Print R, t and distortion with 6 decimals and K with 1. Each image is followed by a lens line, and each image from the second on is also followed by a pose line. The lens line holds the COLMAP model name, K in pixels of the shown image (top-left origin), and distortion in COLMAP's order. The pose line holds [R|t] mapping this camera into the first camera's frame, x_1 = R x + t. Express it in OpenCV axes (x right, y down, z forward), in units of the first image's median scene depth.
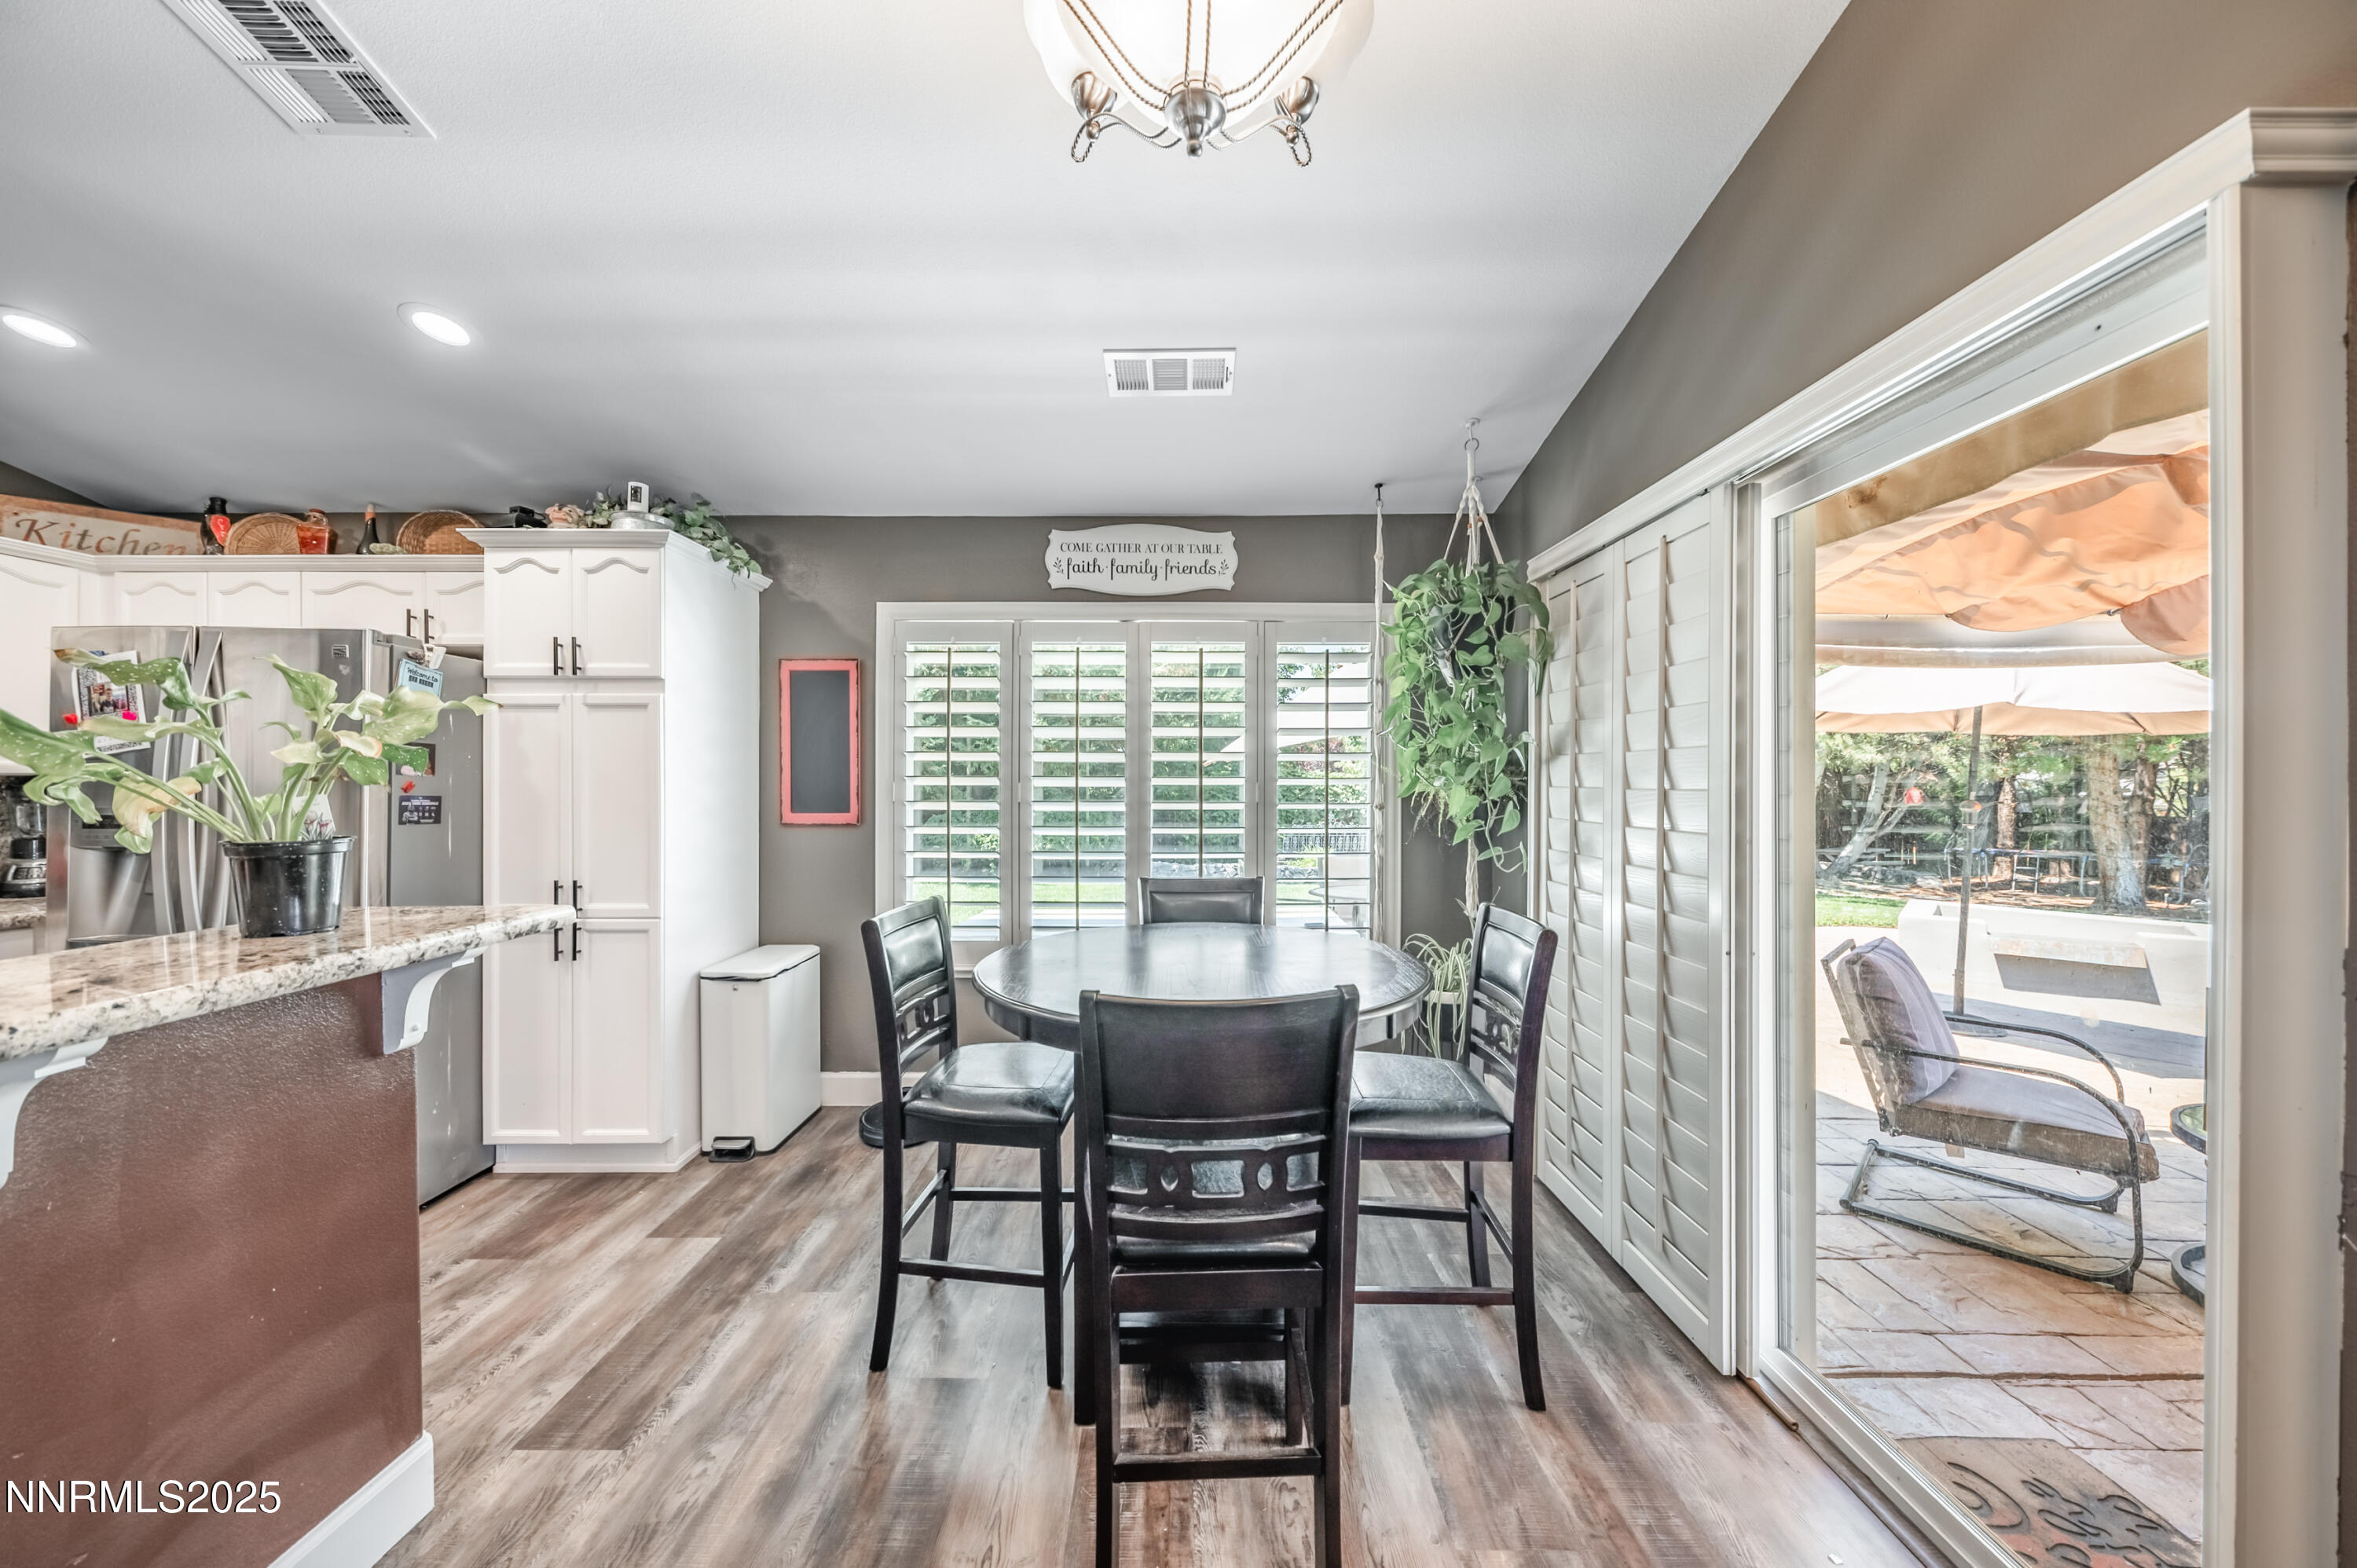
lens RADIAL K [[808.3, 0, 1179.1], [0, 808.3, 787.0], [0, 0, 1]] dist [0.001191, -0.001121]
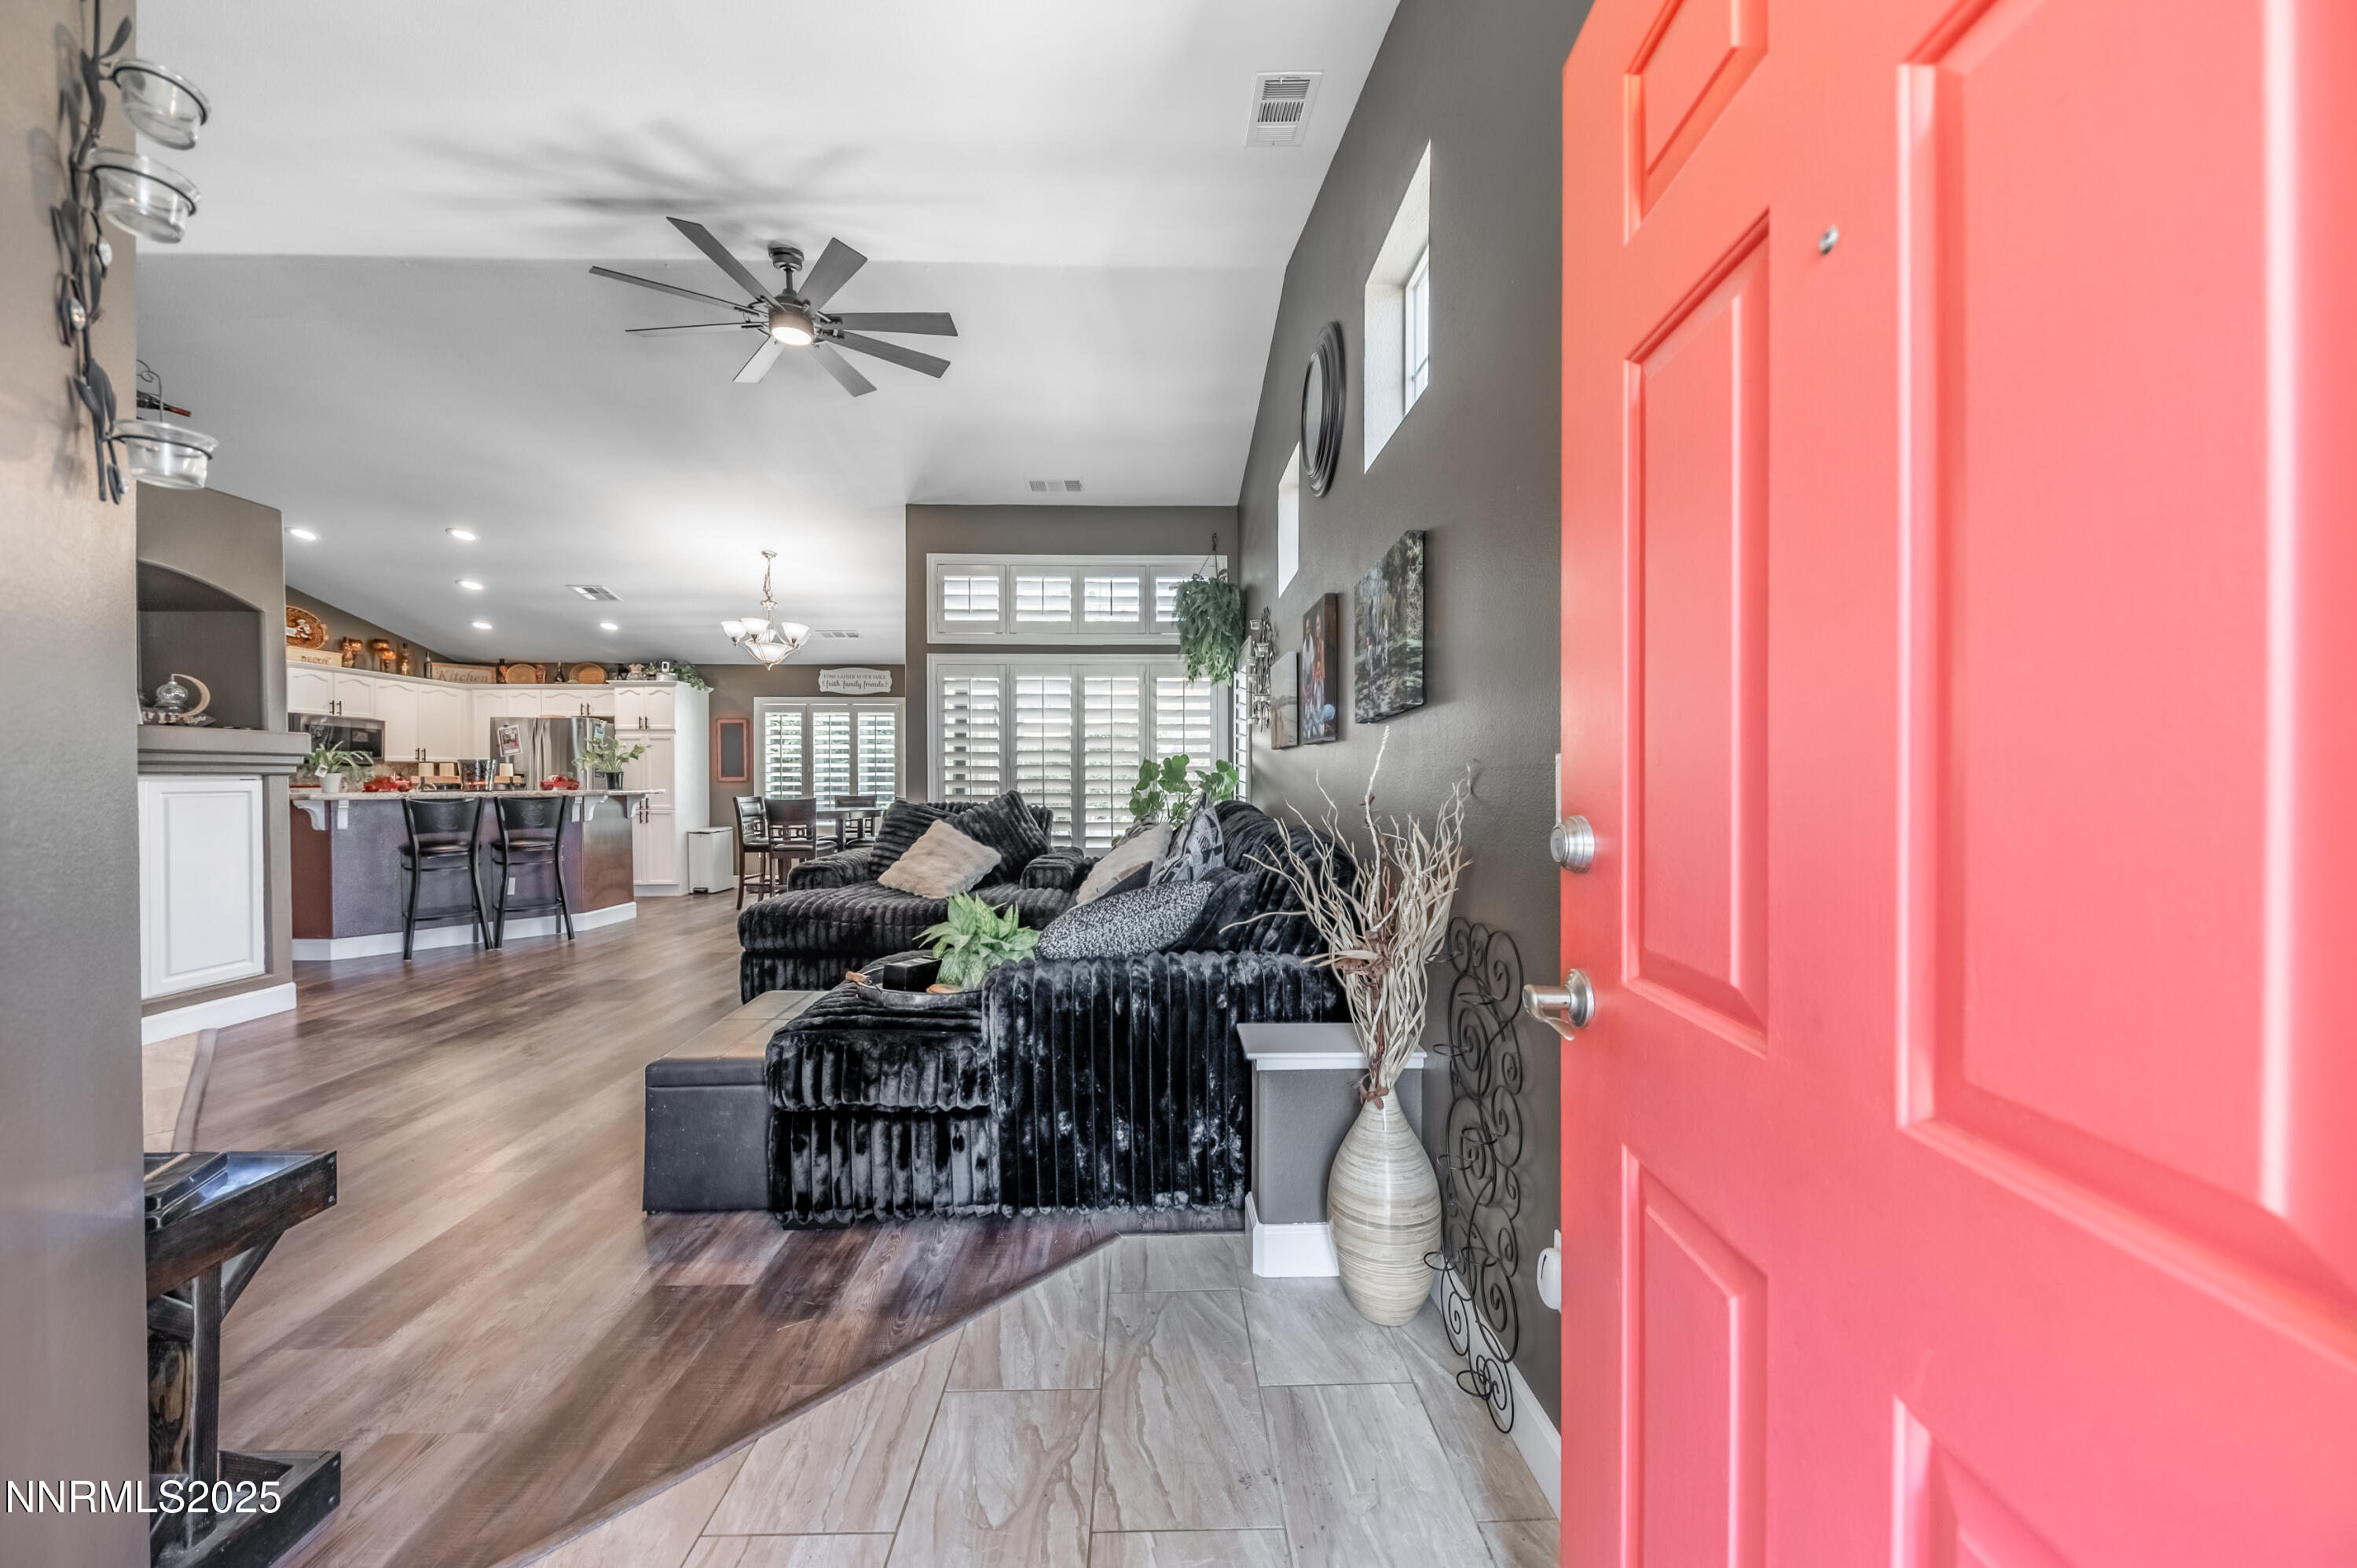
lens RADIAL K [[808.3, 0, 1177.9], [0, 808.3, 787.2], [0, 0, 1]] dist [0.001191, -0.001121]
pose [[0.998881, -0.005378, 0.046986, 0.989829], [0.005487, 0.999983, -0.002205, 0.088251], [-0.046973, 0.002460, 0.998893, -1.910187]]
